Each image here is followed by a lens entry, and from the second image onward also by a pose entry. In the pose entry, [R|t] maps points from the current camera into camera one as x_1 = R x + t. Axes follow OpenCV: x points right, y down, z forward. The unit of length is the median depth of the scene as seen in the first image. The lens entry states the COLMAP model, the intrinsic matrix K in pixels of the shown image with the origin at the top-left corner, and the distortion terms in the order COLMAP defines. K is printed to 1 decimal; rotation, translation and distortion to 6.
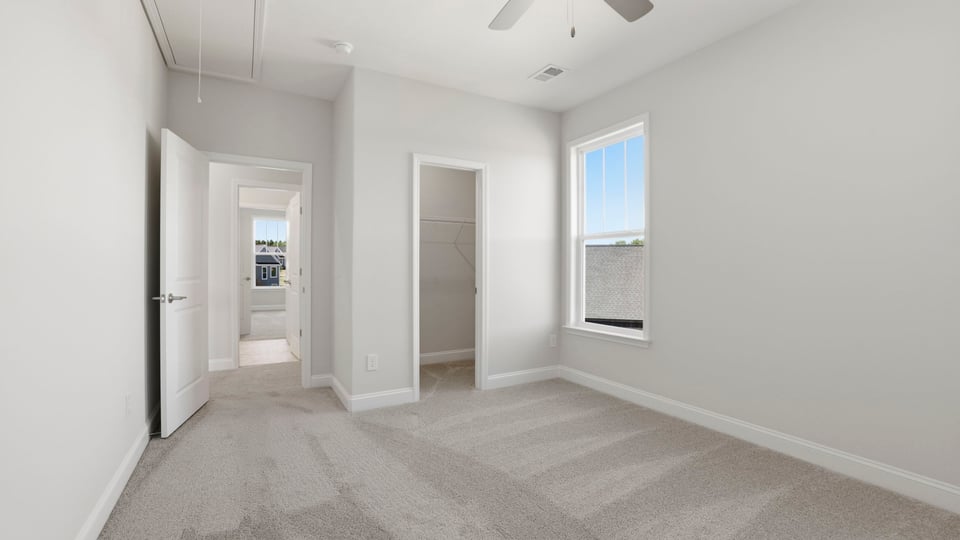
lens RADIAL K [[422.8, 0, 479.6], [0, 422.8, 268.4], [0, 0, 1]] dist [-0.044353, 0.014562]
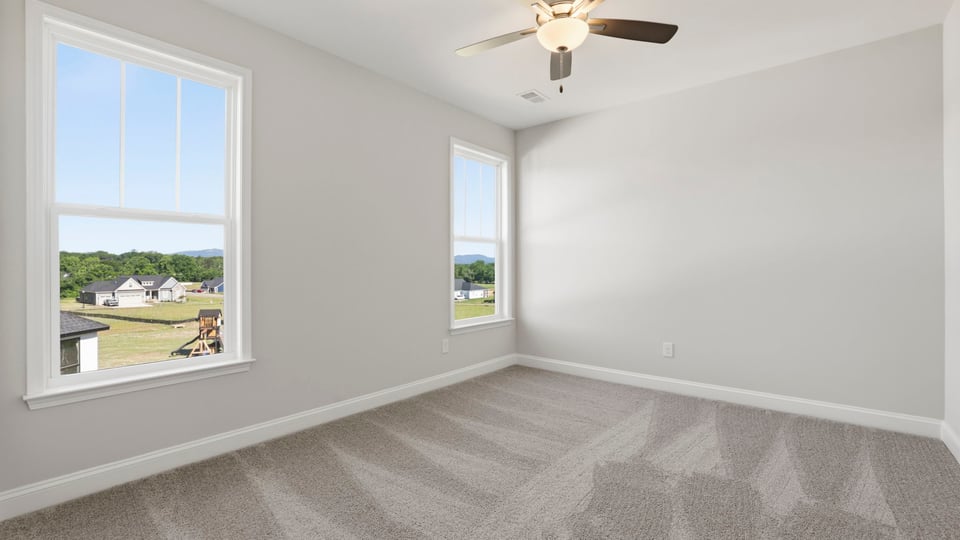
lens RADIAL K [[422.8, 0, 479.6], [0, 422.8, 268.4], [0, 0, 1]] dist [-0.044353, 0.014562]
pose [[-0.373636, -0.000820, 0.927575, -0.583740], [0.004056, 0.999989, 0.002518, -0.001024], [-0.927566, 0.004703, -0.373629, 1.080142]]
